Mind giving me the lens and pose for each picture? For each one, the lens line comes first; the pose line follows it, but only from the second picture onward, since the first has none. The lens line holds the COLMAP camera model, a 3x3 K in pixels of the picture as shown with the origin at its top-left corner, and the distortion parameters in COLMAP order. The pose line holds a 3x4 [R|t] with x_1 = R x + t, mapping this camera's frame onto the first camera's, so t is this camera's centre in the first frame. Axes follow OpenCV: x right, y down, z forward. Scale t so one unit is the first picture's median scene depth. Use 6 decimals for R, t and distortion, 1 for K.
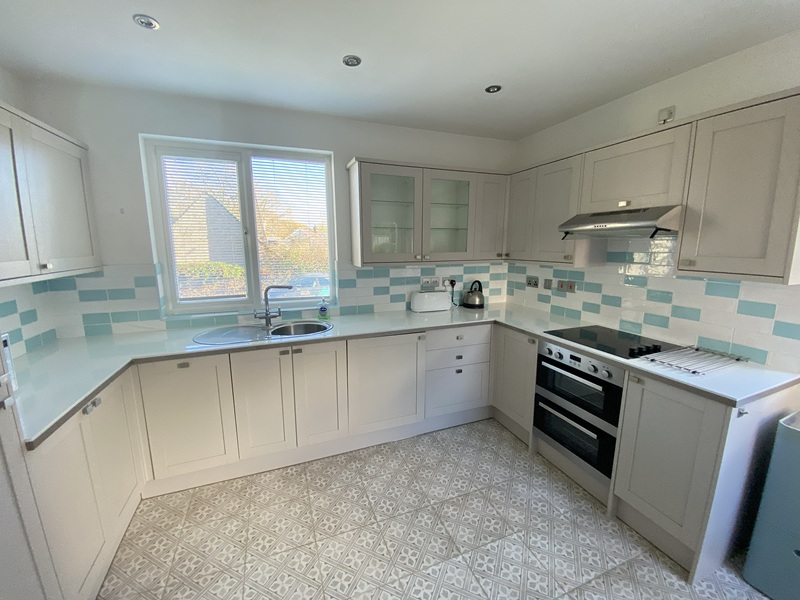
lens RADIAL K [[324.2, 0, 399.5], [0, 324.2, 298.3], [0, 0, 1]] dist [0.032490, -0.025087]
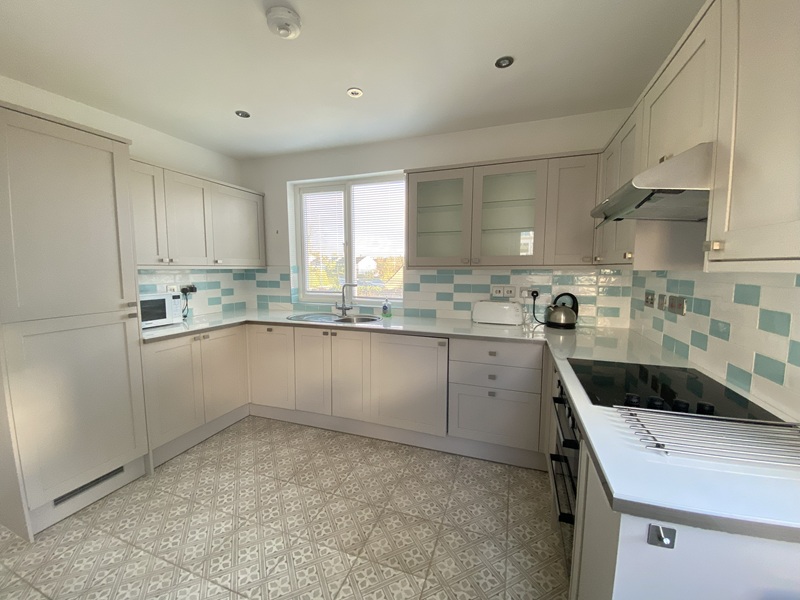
lens RADIAL K [[324.2, 0, 399.5], [0, 324.2, 298.3], [0, 0, 1]] dist [0.032490, -0.025087]
pose [[0.754066, 0.063412, -0.653730, 0.570847], [-0.109553, 0.993528, -0.029994, 0.031259], [0.647597, 0.094236, 0.756133, 0.189185]]
